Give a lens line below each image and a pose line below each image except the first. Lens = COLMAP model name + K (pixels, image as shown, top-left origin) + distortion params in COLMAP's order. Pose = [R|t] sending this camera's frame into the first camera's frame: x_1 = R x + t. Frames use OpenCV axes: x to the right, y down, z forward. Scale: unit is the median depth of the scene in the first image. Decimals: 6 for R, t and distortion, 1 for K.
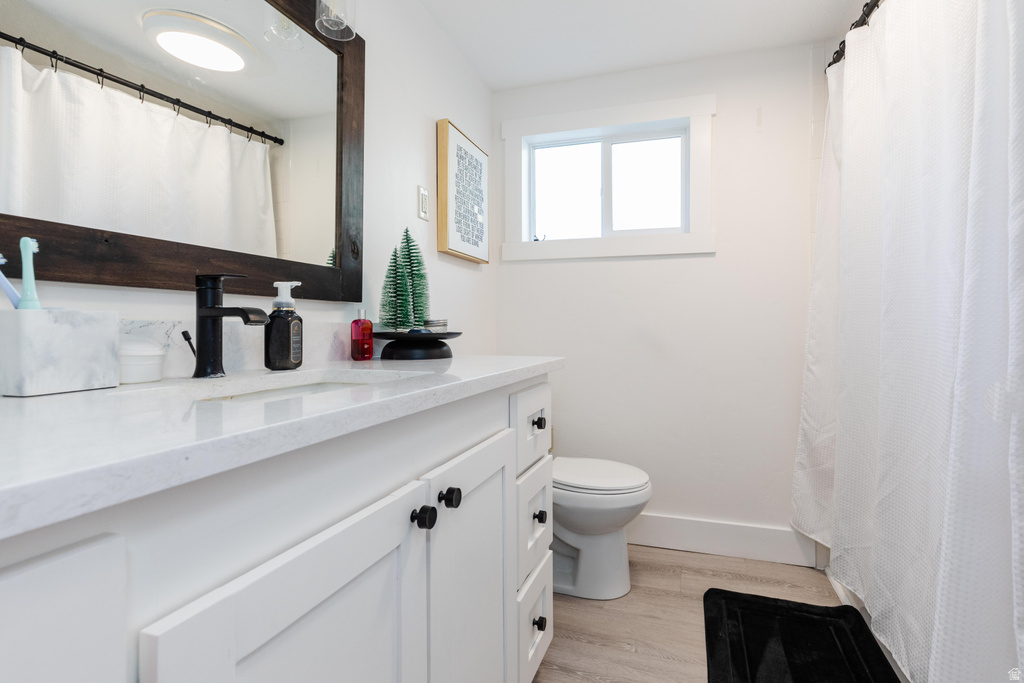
lens RADIAL K [[484.4, 0, 543.4], [0, 484.4, 340.2], [0, 0, 1]] dist [-0.002594, -0.000703]
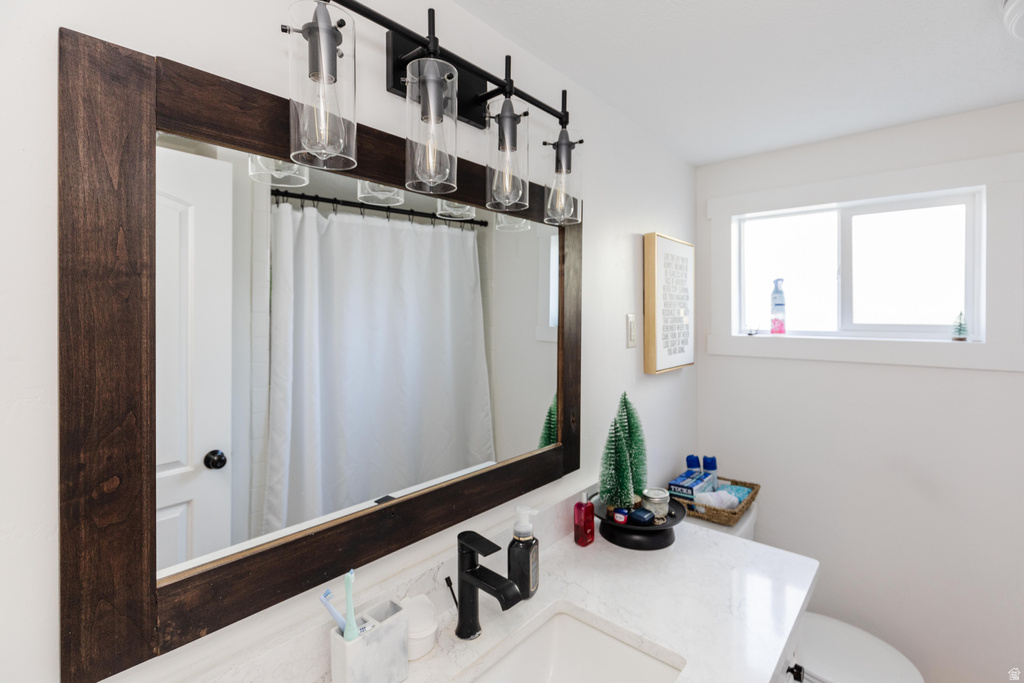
lens RADIAL K [[473.8, 0, 513.4], [0, 473.8, 343.9], [0, 0, 1]] dist [-0.000162, -0.000044]
pose [[0.916813, 0.008692, -0.399222, -0.080435], [0.000351, 0.999745, 0.022571, -0.257296], [0.399317, -0.020833, 0.916576, 0.037825]]
